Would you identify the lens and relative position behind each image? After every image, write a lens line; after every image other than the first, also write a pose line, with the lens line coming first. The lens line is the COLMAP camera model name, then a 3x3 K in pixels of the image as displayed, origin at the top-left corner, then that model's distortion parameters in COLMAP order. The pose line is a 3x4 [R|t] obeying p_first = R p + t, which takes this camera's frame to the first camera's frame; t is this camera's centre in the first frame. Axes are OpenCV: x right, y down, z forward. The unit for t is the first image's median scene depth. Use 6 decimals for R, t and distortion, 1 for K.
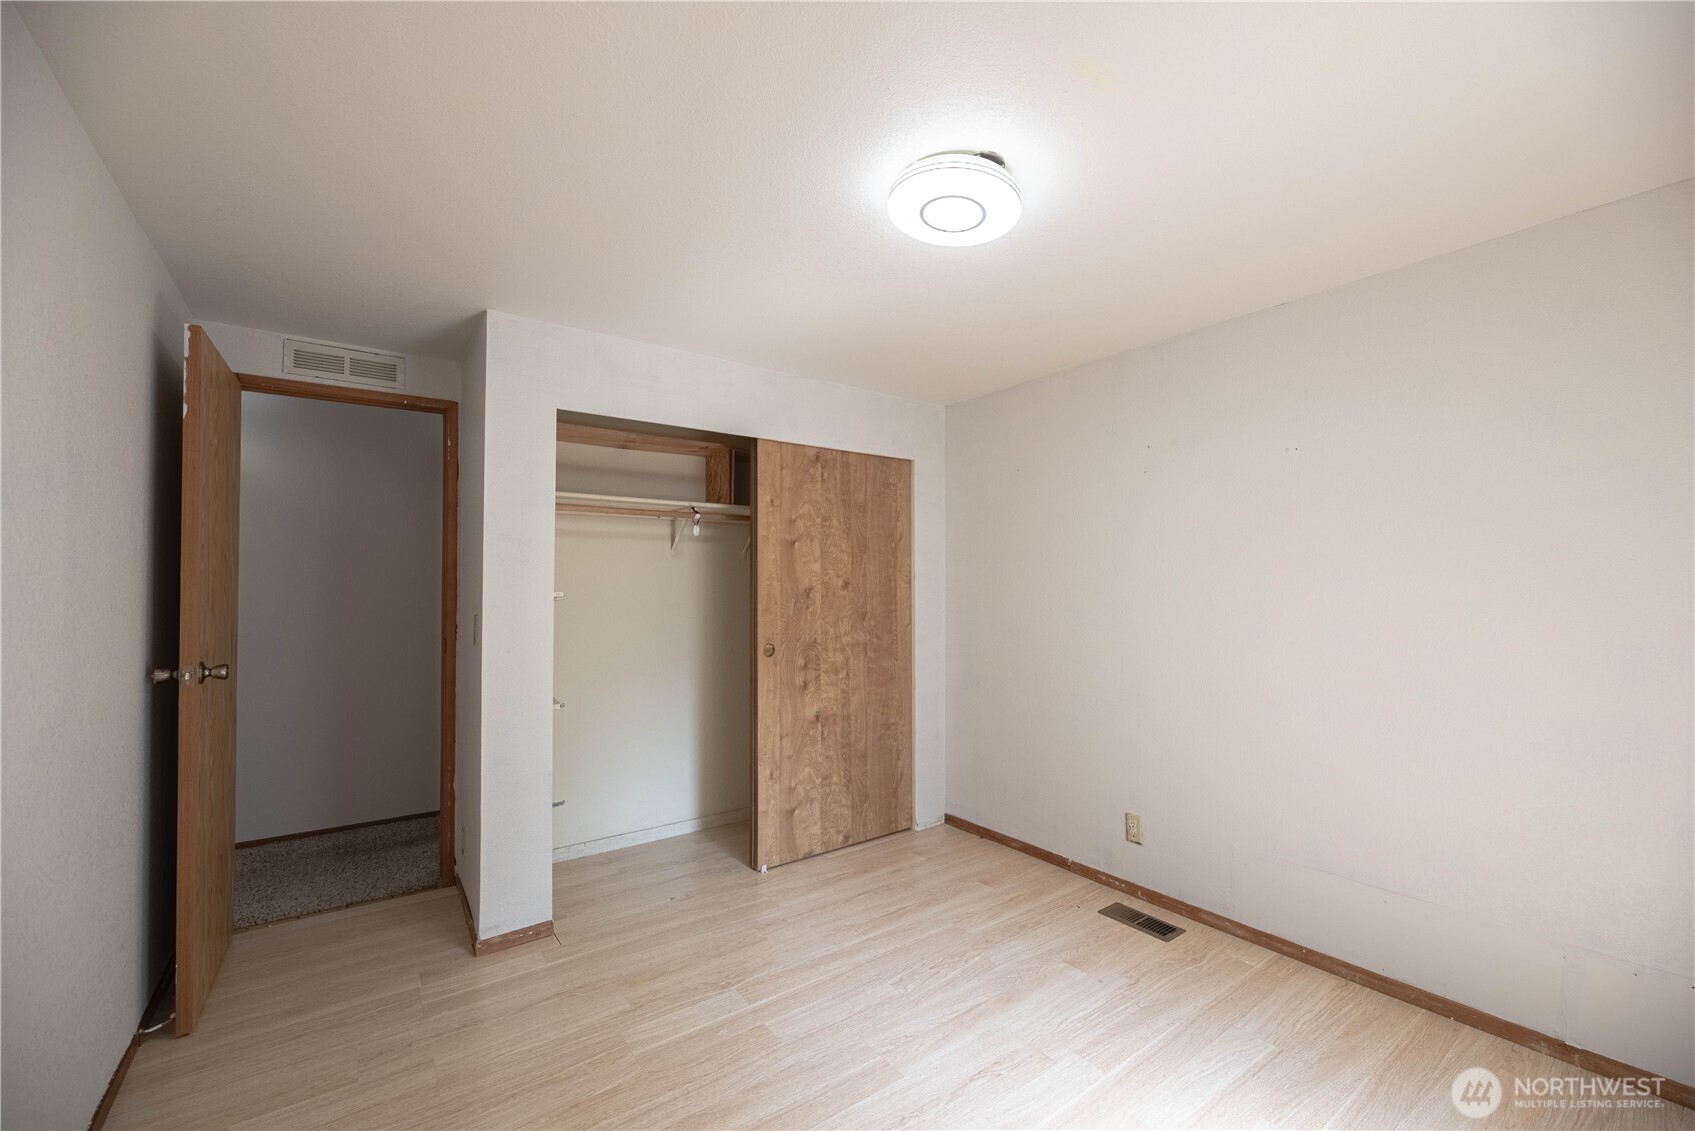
lens RADIAL K [[682.2, 0, 851.6], [0, 682.2, 572.8], [0, 0, 1]] dist [-0.000907, -0.000582]
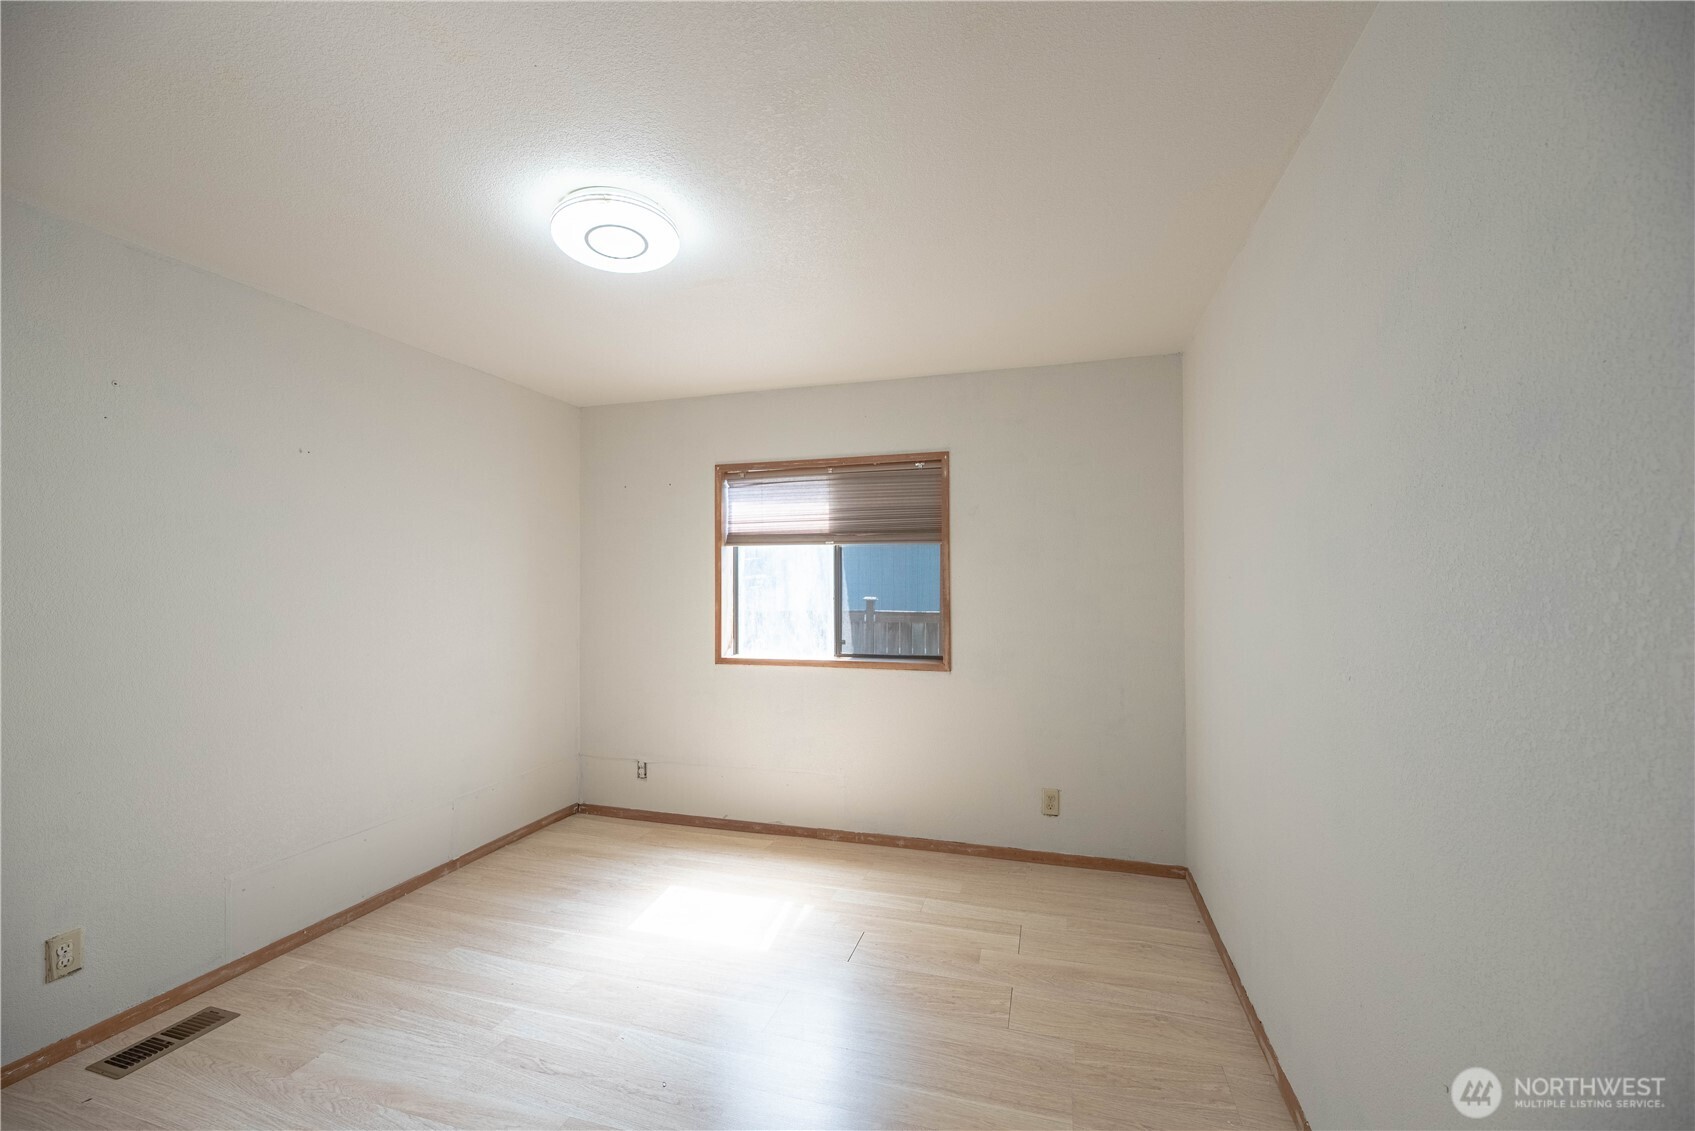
lens RADIAL K [[682.2, 0, 851.6], [0, 682.2, 572.8], [0, 0, 1]] dist [-0.000907, -0.000582]
pose [[-0.605277, 0.019598, 0.795774, -0.762735], [-0.013711, 0.999292, -0.035039, 0.030769], [-0.795897, -0.032120, -0.604579, 1.088110]]
